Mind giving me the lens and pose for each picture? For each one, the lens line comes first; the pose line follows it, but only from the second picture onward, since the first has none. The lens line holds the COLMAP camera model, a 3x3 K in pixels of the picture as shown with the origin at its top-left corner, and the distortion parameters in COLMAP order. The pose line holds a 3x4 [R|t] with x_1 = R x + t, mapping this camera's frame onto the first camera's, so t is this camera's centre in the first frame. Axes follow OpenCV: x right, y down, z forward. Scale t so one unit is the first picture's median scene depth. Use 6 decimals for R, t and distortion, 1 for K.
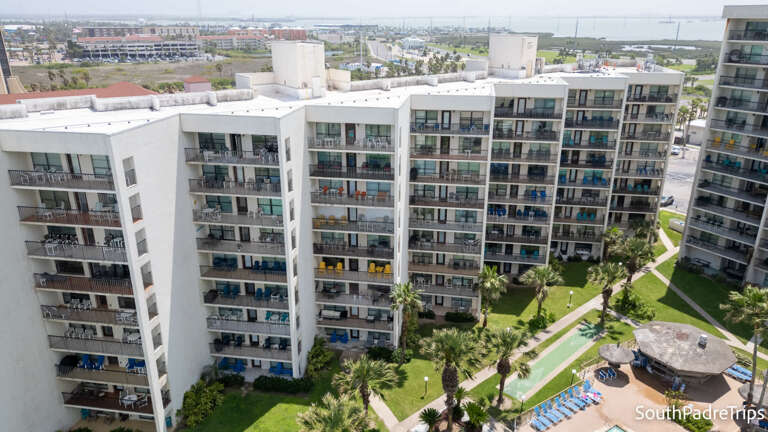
lens RADIAL K [[536.0, 0, 386.4], [0, 536.0, 214.4], [0, 0, 1]] dist [0.083763, -0.087310]
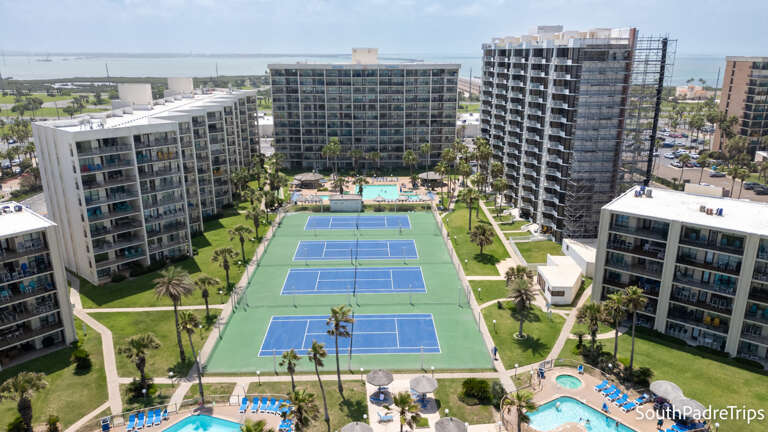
lens RADIAL K [[545.4, 0, 388.2], [0, 545.4, 215.2], [0, 0, 1]] dist [0.084244, -0.099494]
pose [[0.530579, -0.241611, 0.812472, -1.230715], [0.292636, 0.951794, 0.091938, 0.207107], [-0.795519, 0.188978, 0.575706, -0.742026]]
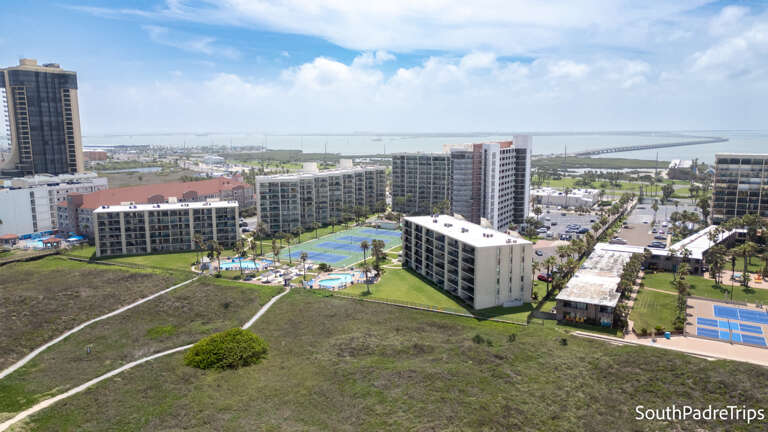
lens RADIAL K [[536.0, 0, 386.4], [0, 536.0, 214.4], [0, 0, 1]] dist [0.083763, -0.087310]
pose [[0.891655, -0.072139, 0.446931, -1.362335], [0.158570, 0.974449, -0.159072, 0.775159], [-0.424037, 0.212707, 0.880312, -2.635223]]
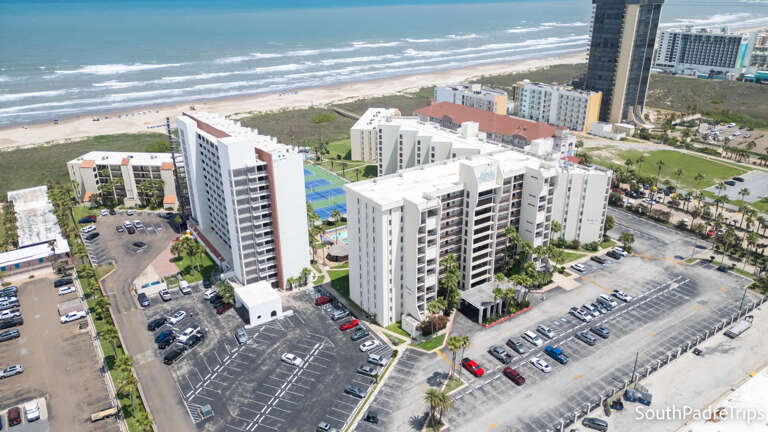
lens RADIAL K [[536.0, 0, 386.4], [0, 536.0, 214.4], [0, 0, 1]] dist [0.083763, -0.087310]
pose [[-0.001347, 0.383213, -0.923659, 2.782190], [-0.333804, 0.870509, 0.361648, -0.746559], [0.942642, 0.308808, 0.126745, 0.203112]]
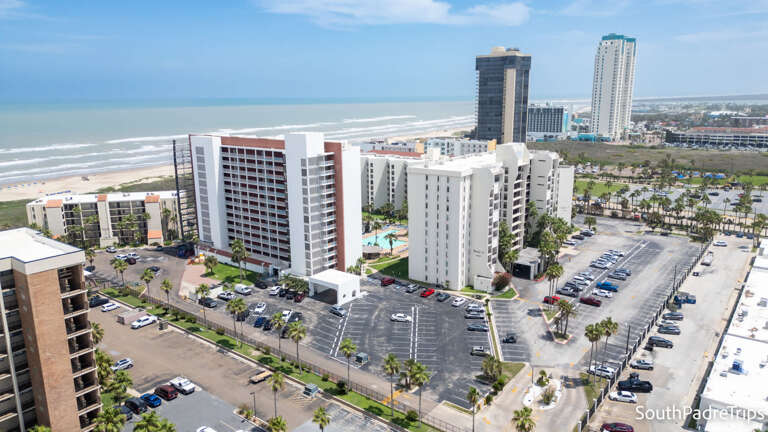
lens RADIAL K [[536.0, 0, 386.4], [0, 536.0, 214.4], [0, 0, 1]] dist [0.083763, -0.087310]
pose [[0.313564, 0.203720, -0.927457, 2.966629], [-0.315366, 0.943618, 0.100648, -0.121405], [0.895669, 0.260928, 0.360131, -0.510773]]
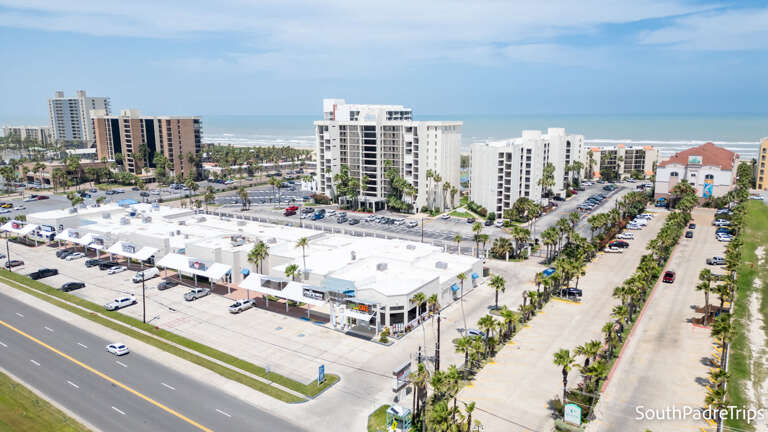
lens RADIAL K [[536.0, 0, 386.4], [0, 536.0, 214.4], [0, 0, 1]] dist [0.083763, -0.087310]
pose [[-0.921029, 0.075624, -0.382081, 2.056867], [-0.130049, 0.864964, 0.484690, -1.251646], [0.367140, 0.496103, -0.786823, 3.262087]]
